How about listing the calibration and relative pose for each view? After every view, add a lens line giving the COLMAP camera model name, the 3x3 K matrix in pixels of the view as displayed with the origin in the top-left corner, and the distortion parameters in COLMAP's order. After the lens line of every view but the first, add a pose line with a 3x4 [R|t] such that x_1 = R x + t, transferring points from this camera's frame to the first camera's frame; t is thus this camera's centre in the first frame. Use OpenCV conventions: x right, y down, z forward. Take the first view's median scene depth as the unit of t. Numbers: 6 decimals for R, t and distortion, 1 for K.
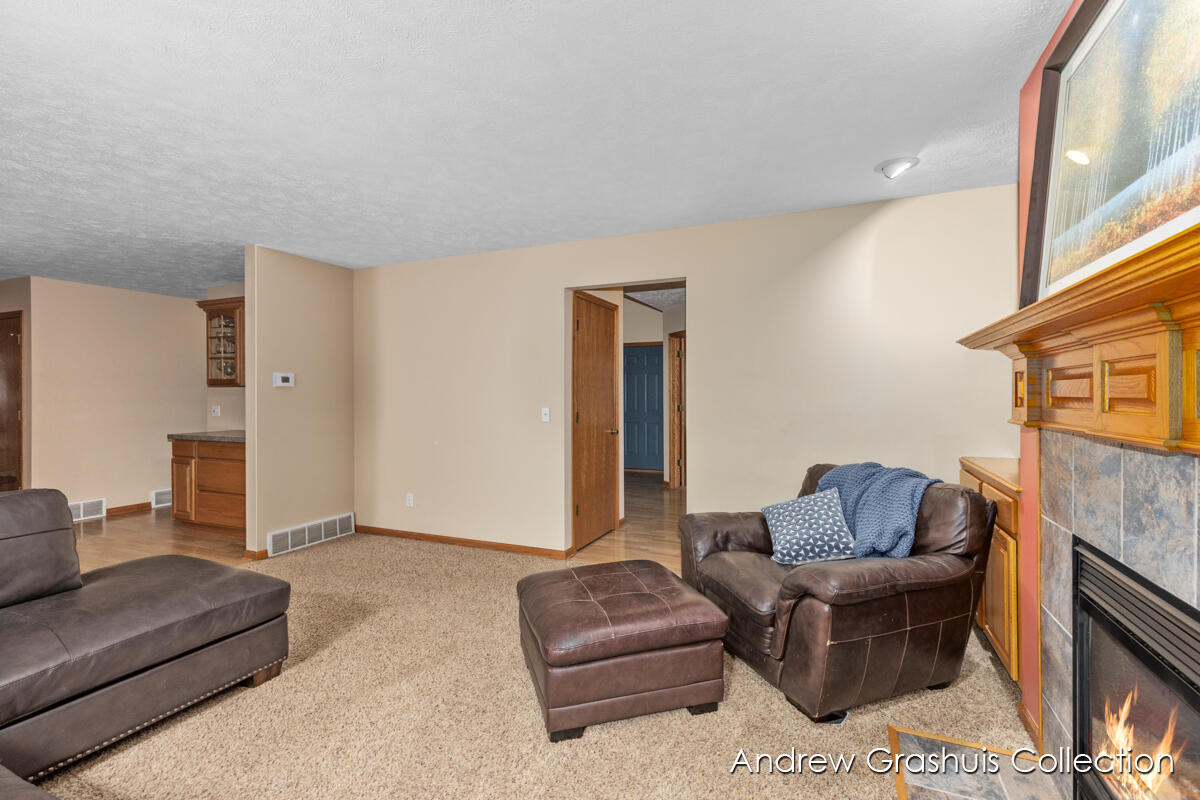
lens RADIAL K [[545.5, 0, 608.7], [0, 545.5, 401.0], [0, 0, 1]] dist [-0.000851, -0.000413]
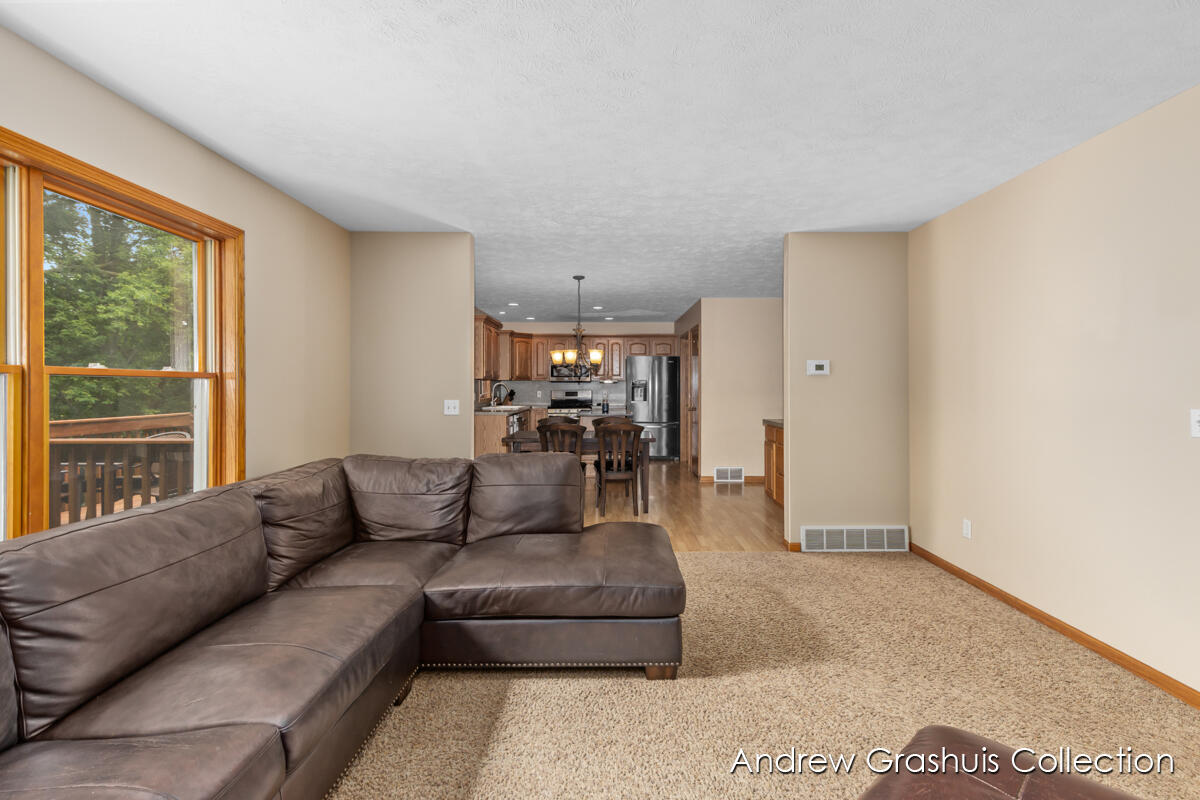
lens RADIAL K [[541.1, 0, 600.5], [0, 541.1, 386.1], [0, 0, 1]] dist [0.003337, -0.000098]
pose [[0.390892, 0.000325, -0.920437, 0.174243], [-0.008545, 0.999958, -0.003276, -0.001203], [0.920397, 0.009146, 0.390878, 0.425950]]
